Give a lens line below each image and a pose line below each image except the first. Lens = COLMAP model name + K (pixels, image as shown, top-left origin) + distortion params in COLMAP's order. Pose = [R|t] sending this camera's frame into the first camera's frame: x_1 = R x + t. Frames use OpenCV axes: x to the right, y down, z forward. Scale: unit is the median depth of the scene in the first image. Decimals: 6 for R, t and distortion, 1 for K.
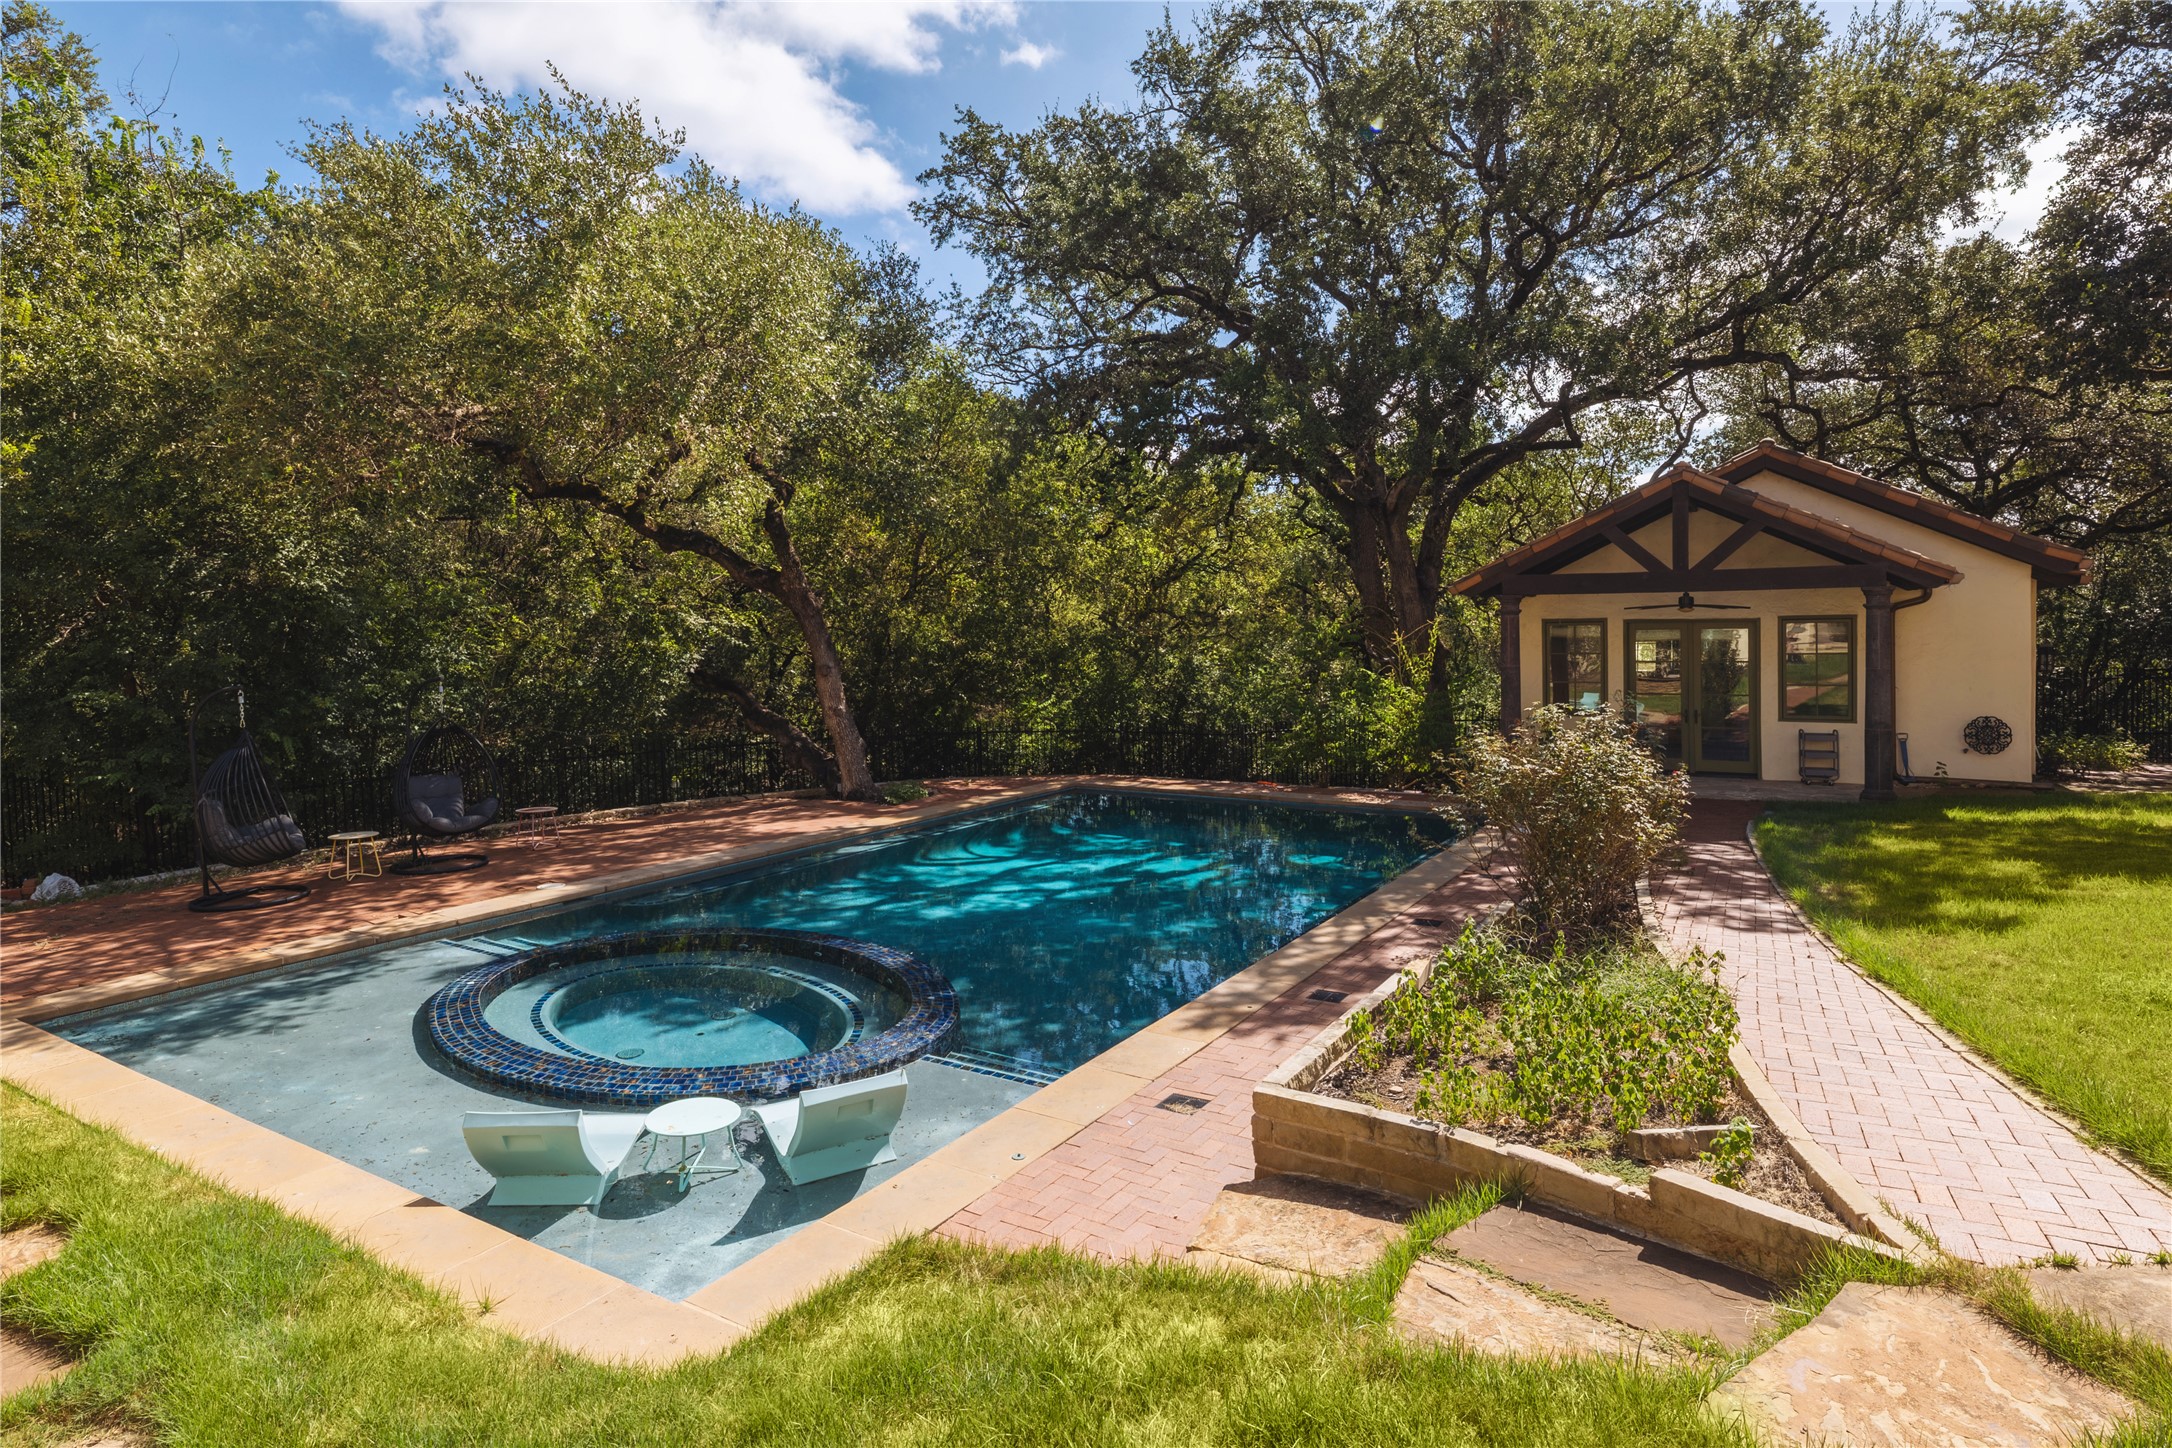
lens RADIAL K [[1174.1, 0, 1078.3], [0, 1174.1, 673.1], [0, 0, 1]] dist [-0.003575, 0.000856]
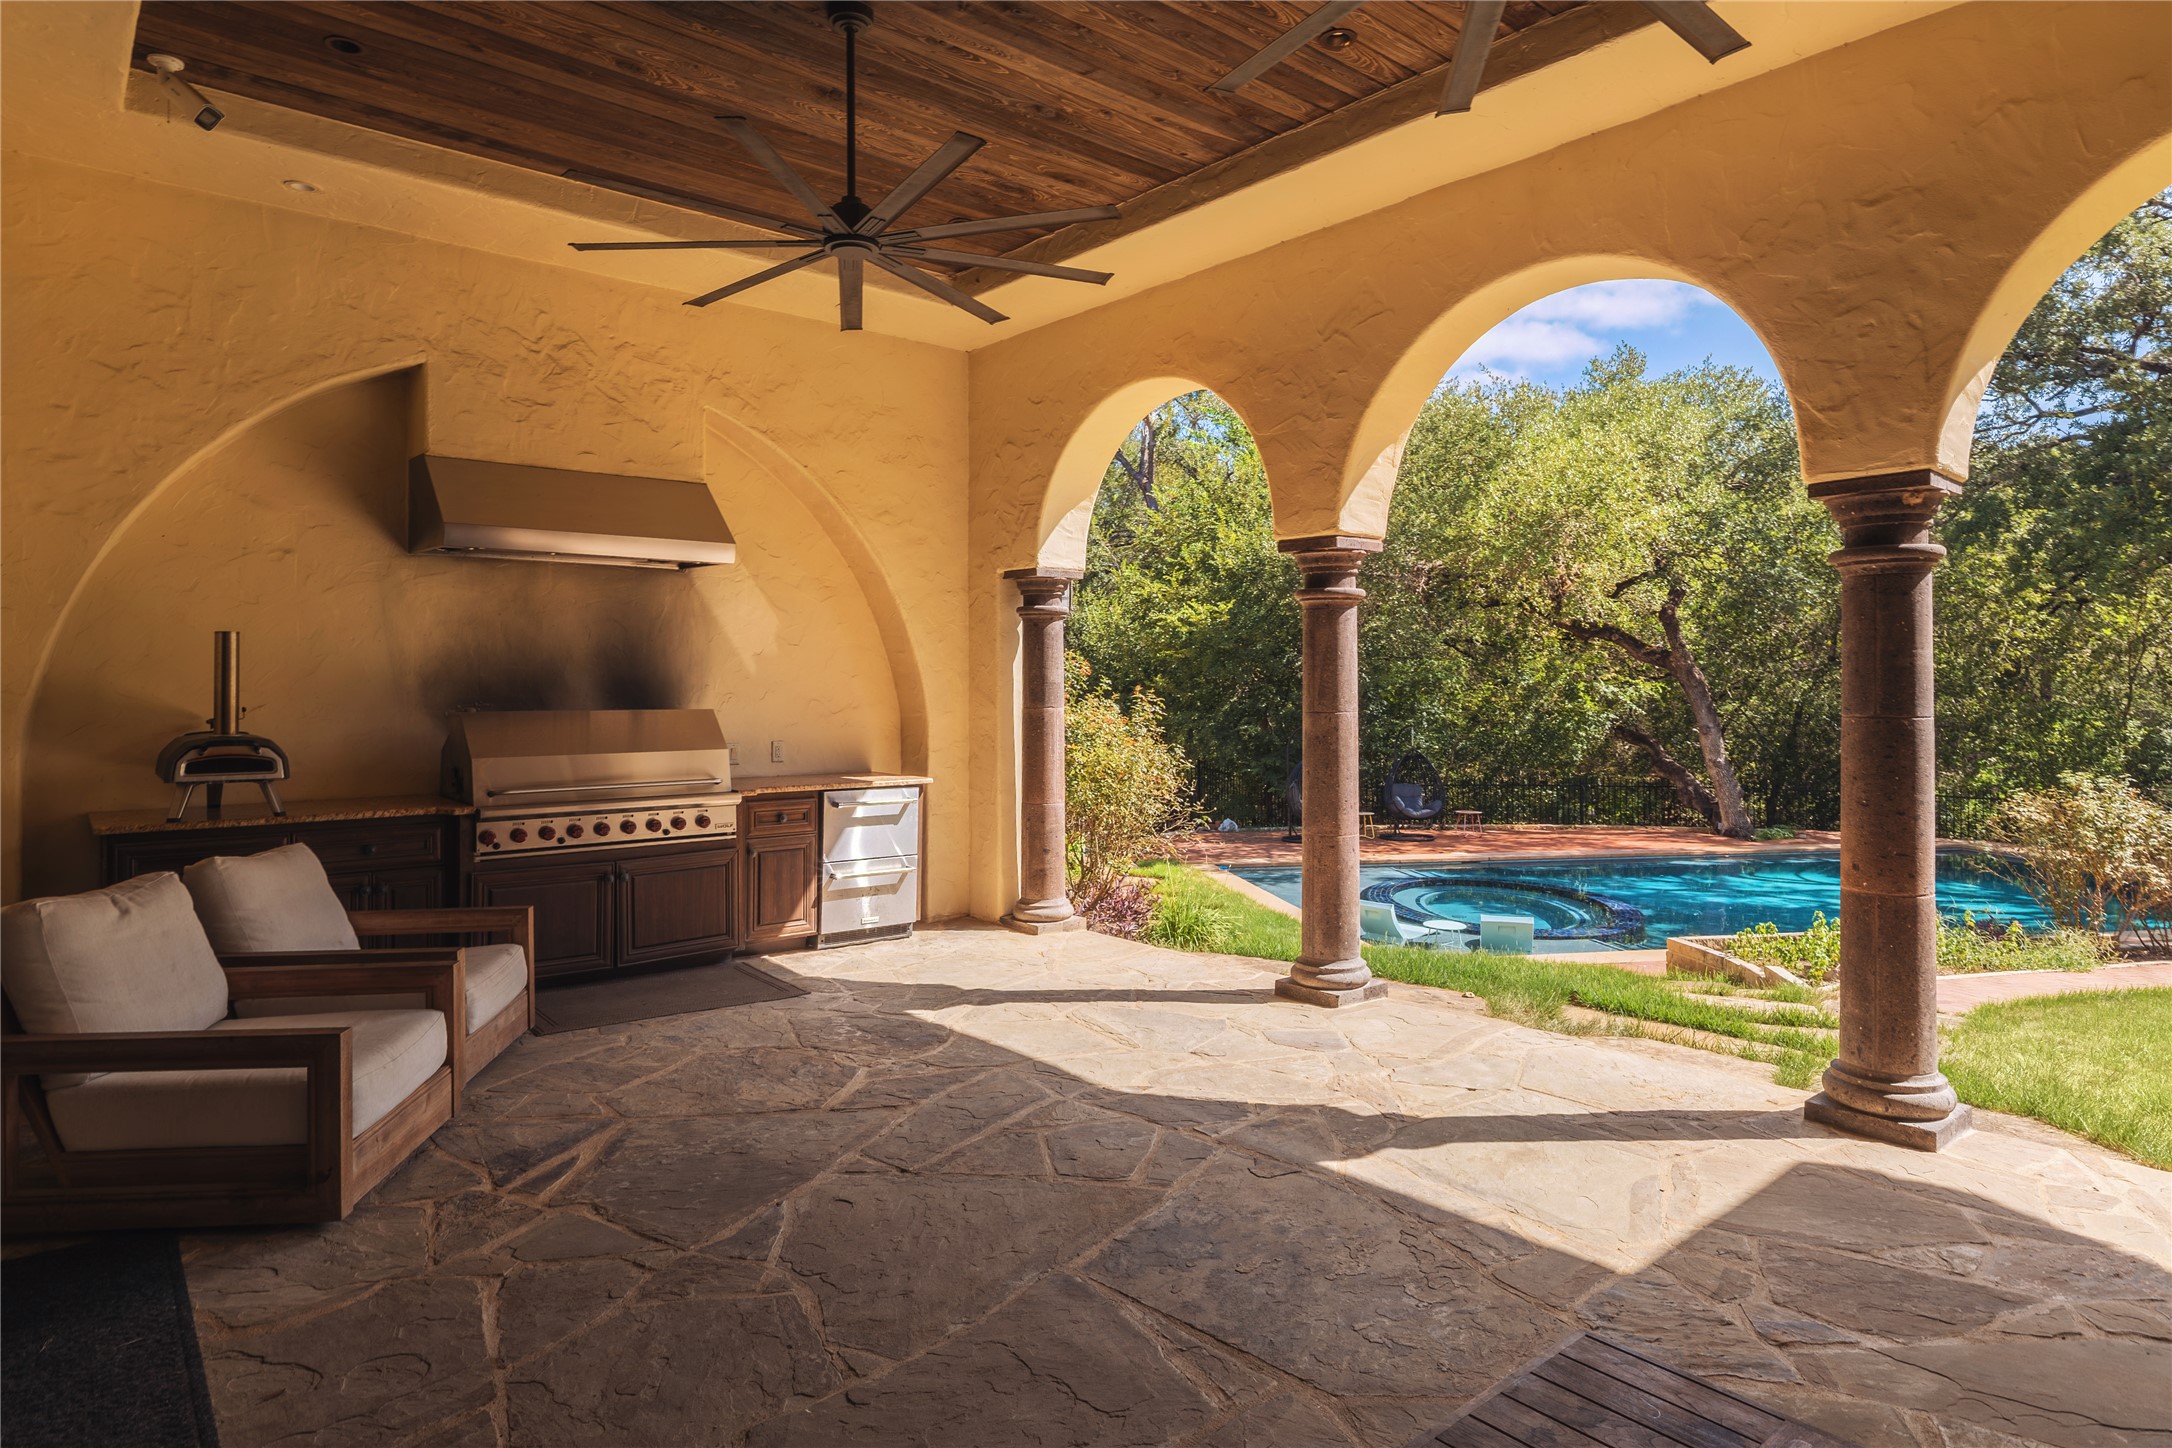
lens RADIAL K [[1263.0, 0, 1100.3], [0, 1263.0, 654.3], [0, 0, 1]] dist [0.000280, 0.001842]
pose [[0.673413, -0.005817, -0.739243, 0.459718], [-0.037680, 0.998399, -0.042181, -0.002706], [0.738305, 0.056260, 0.672116, -0.510981]]
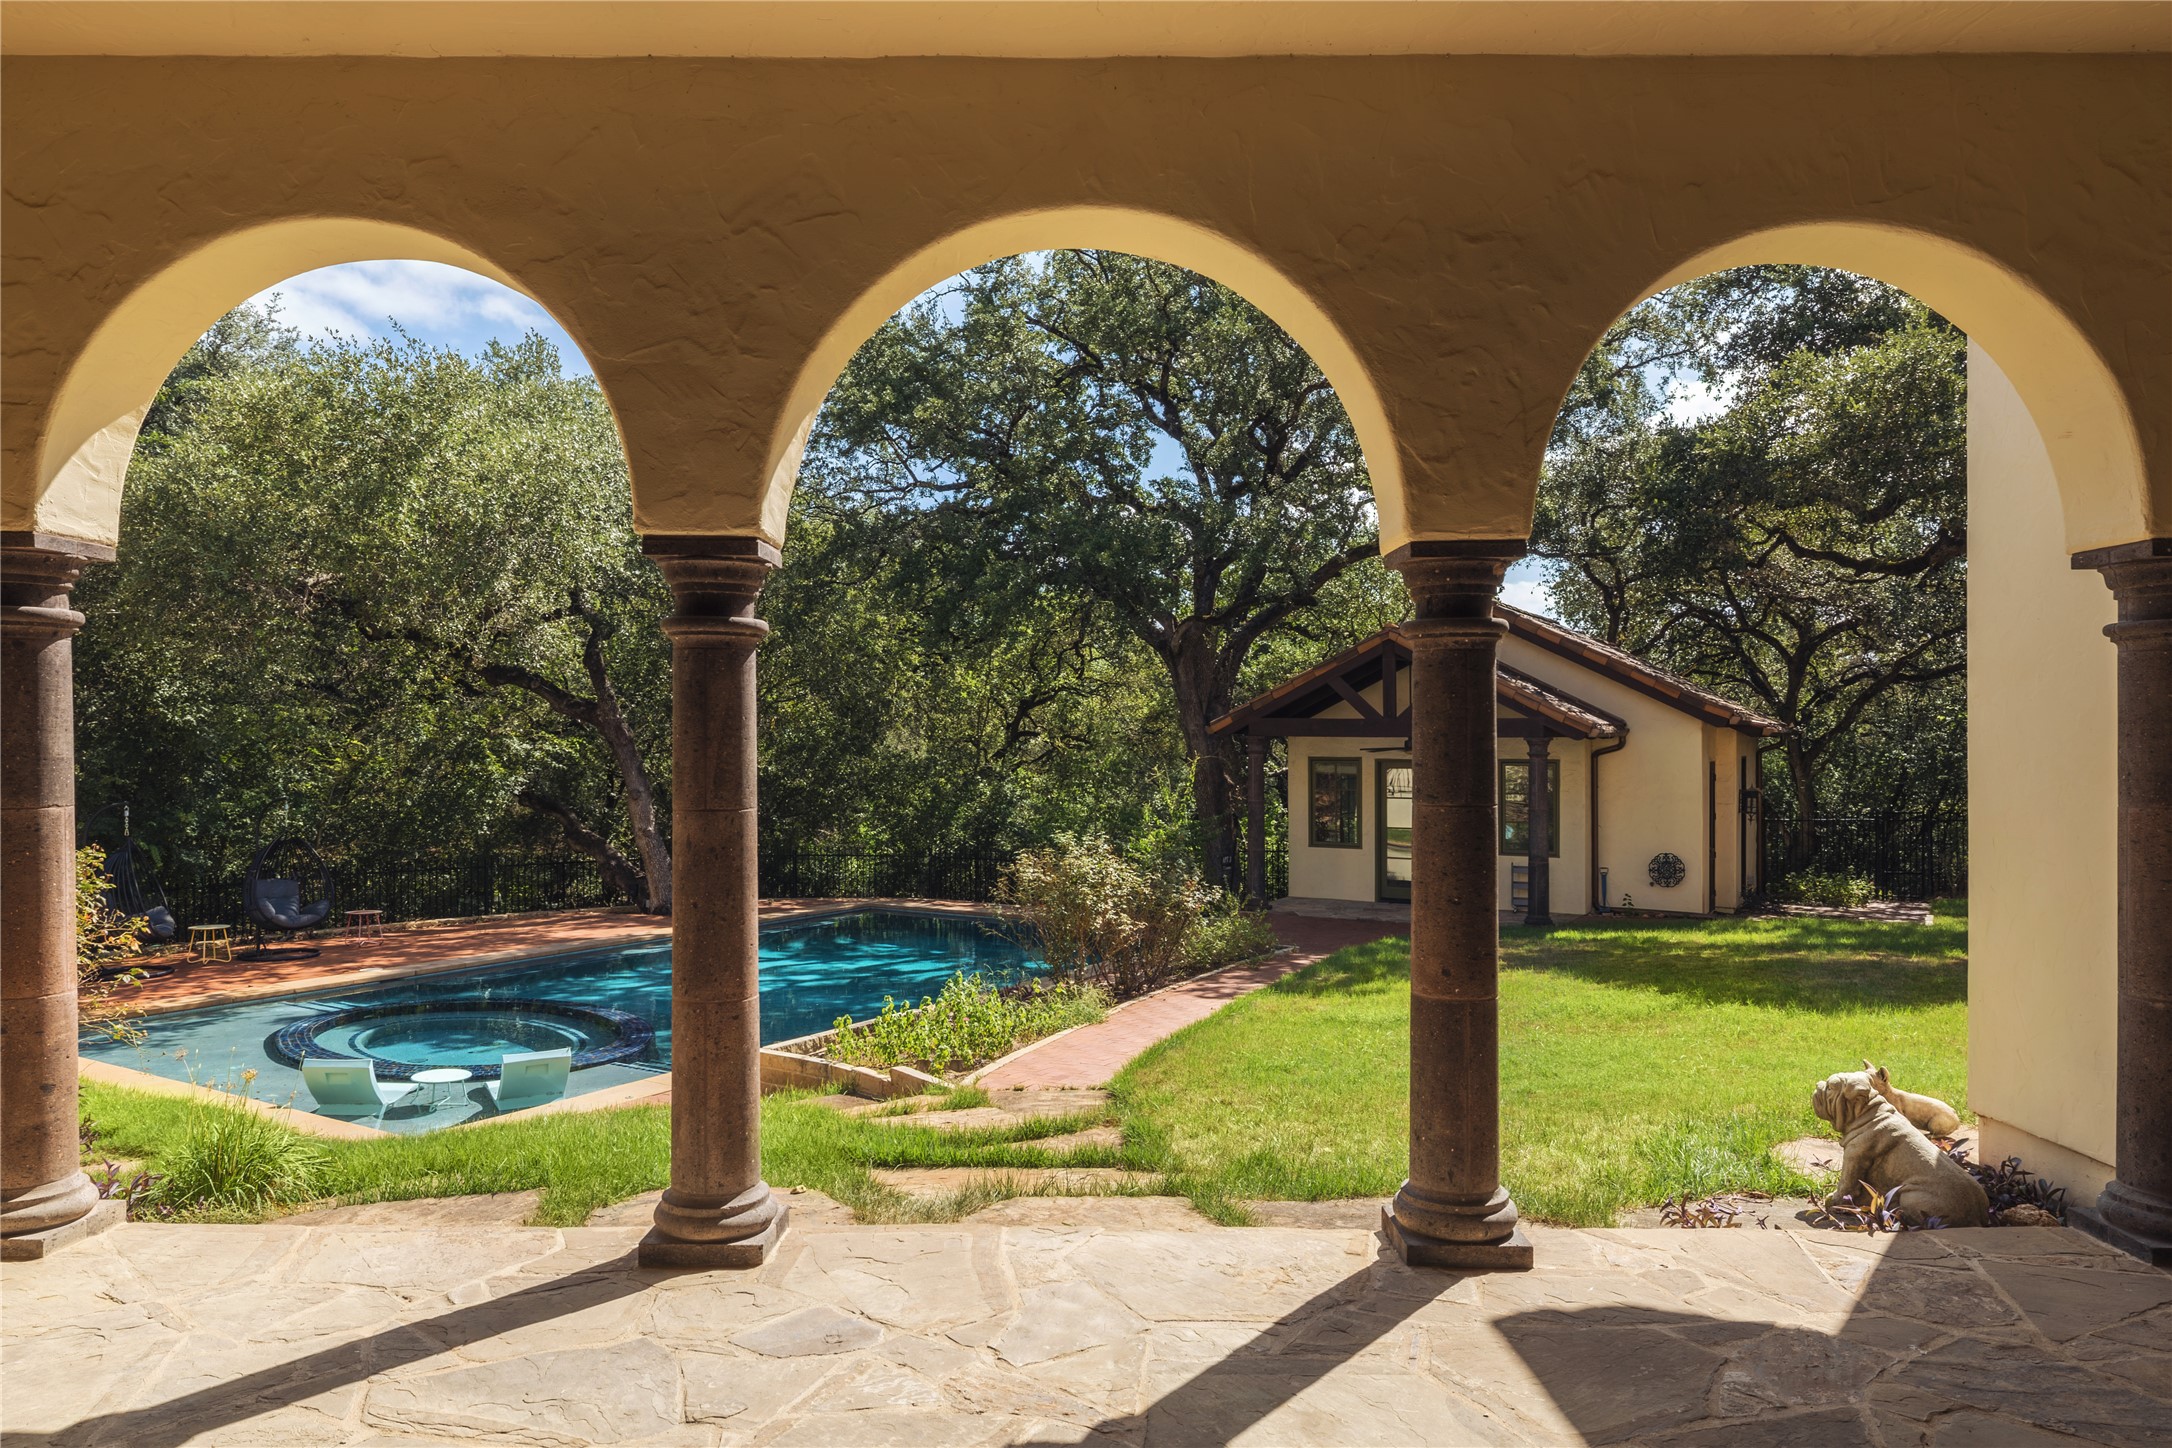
lens RADIAL K [[1465.1, 0, 1086.0], [0, 1465.1, 724.0], [0, 0, 1]] dist [-0.007521, -0.005105]
pose [[0.999744, 0.016885, 0.015065, 0.238898], [-0.016109, 0.998607, -0.050236, -0.008782], [-0.015893, 0.049980, 0.998624, -0.483850]]
